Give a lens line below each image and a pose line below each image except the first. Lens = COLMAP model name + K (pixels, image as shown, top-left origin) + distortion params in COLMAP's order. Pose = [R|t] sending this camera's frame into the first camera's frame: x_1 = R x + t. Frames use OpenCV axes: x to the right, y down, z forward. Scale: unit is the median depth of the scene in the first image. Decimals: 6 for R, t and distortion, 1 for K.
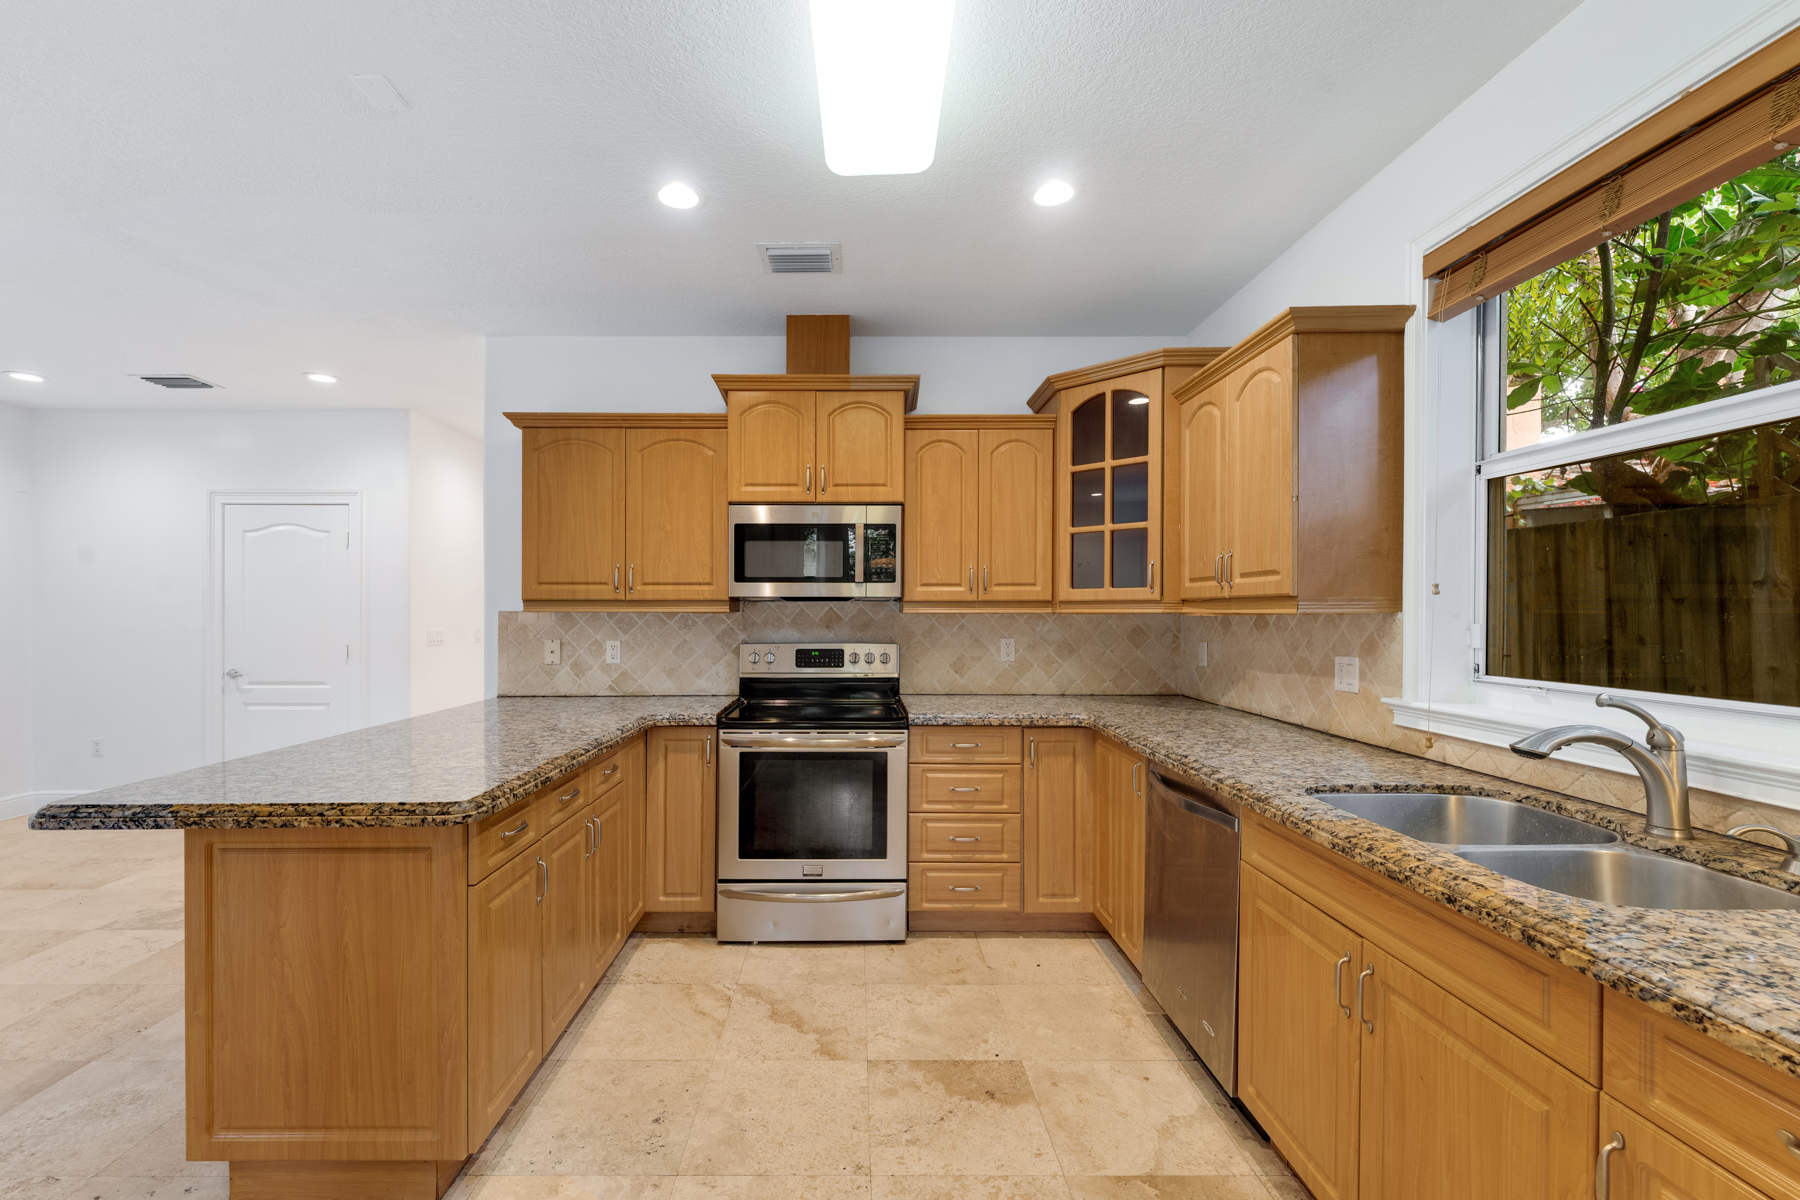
lens RADIAL K [[741.7, 0, 889.2], [0, 741.7, 610.3], [0, 0, 1]] dist [-0.006806, 0.000719]
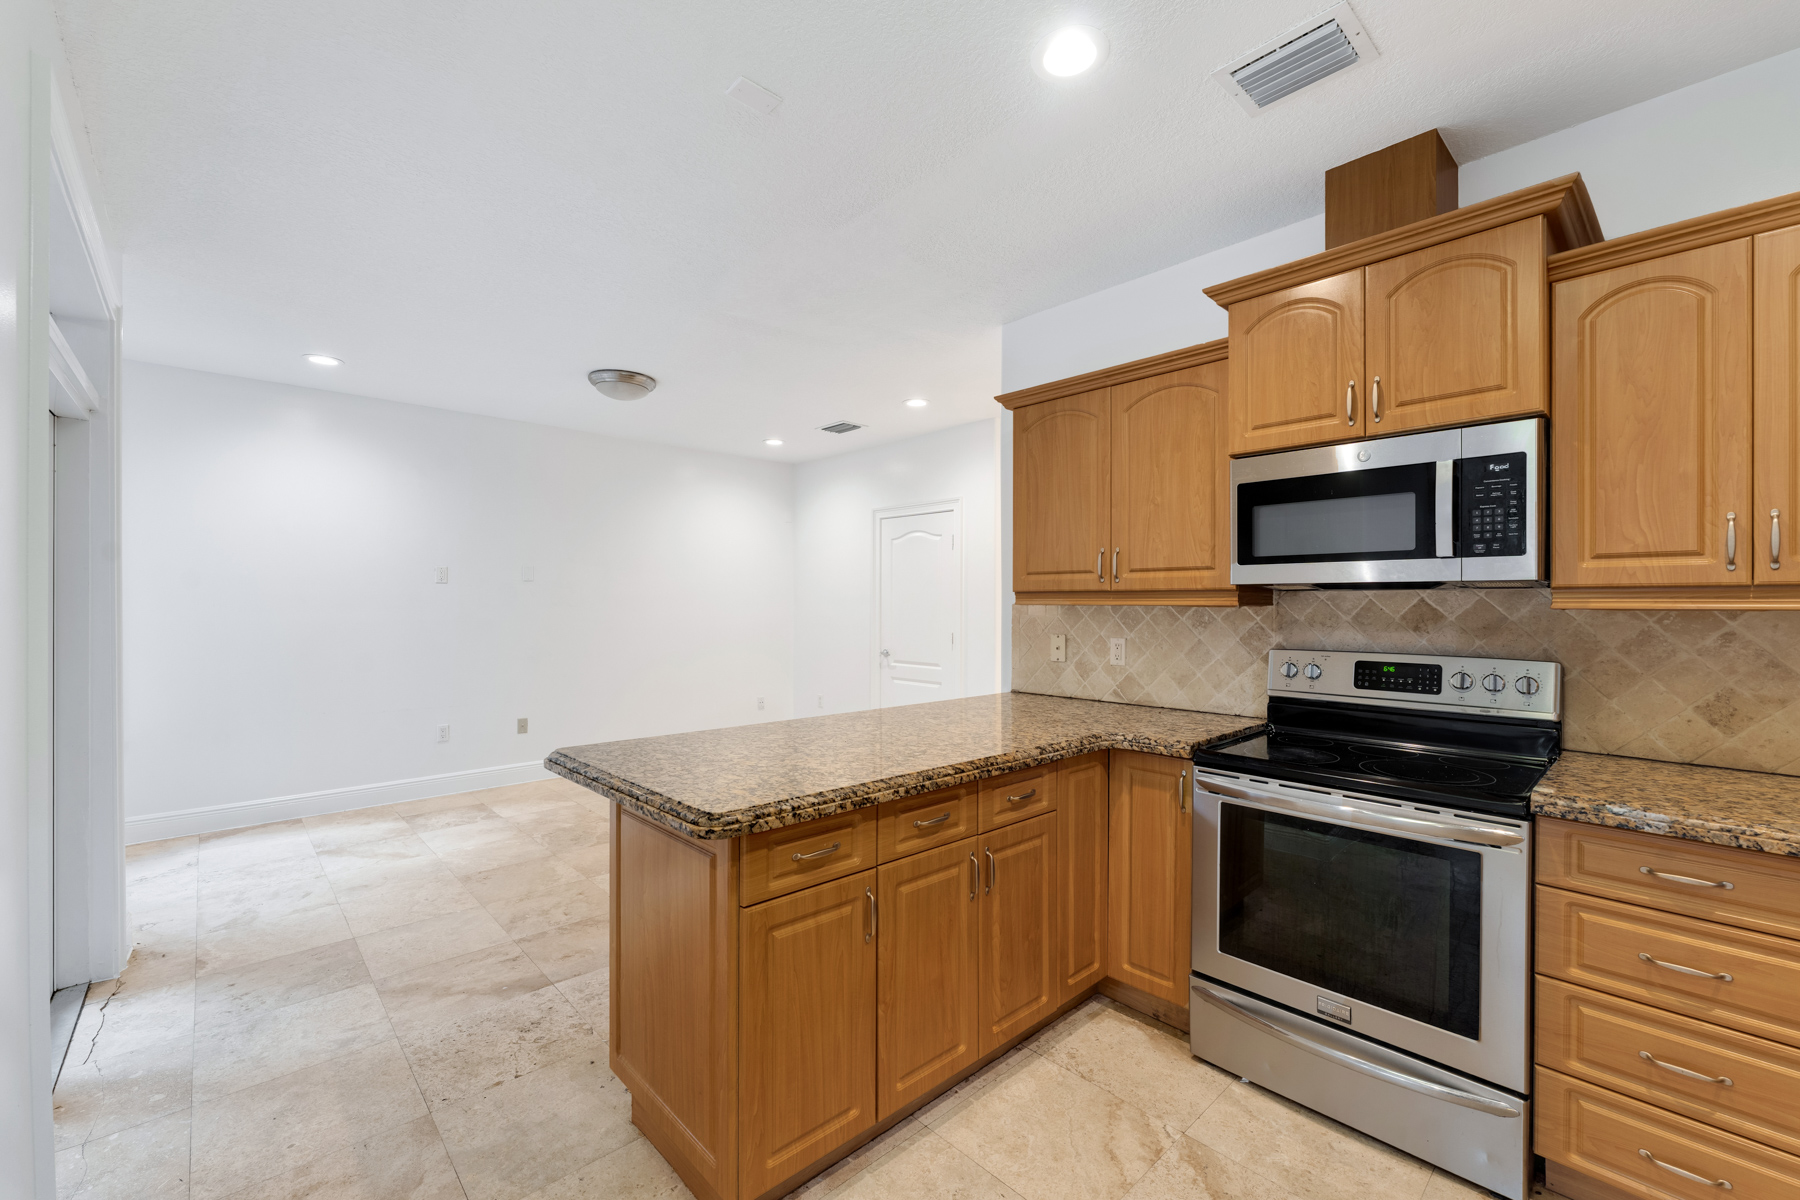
lens RADIAL K [[741.7, 0, 913.0], [0, 741.7, 597.8], [0, 0, 1]] dist [-0.006806, 0.000719]
pose [[0.656924, -0.004086, -0.753946, 0.128474], [-0.000721, 0.999981, -0.006047, -0.000726], [0.753956, 0.004516, 0.656909, 0.278154]]
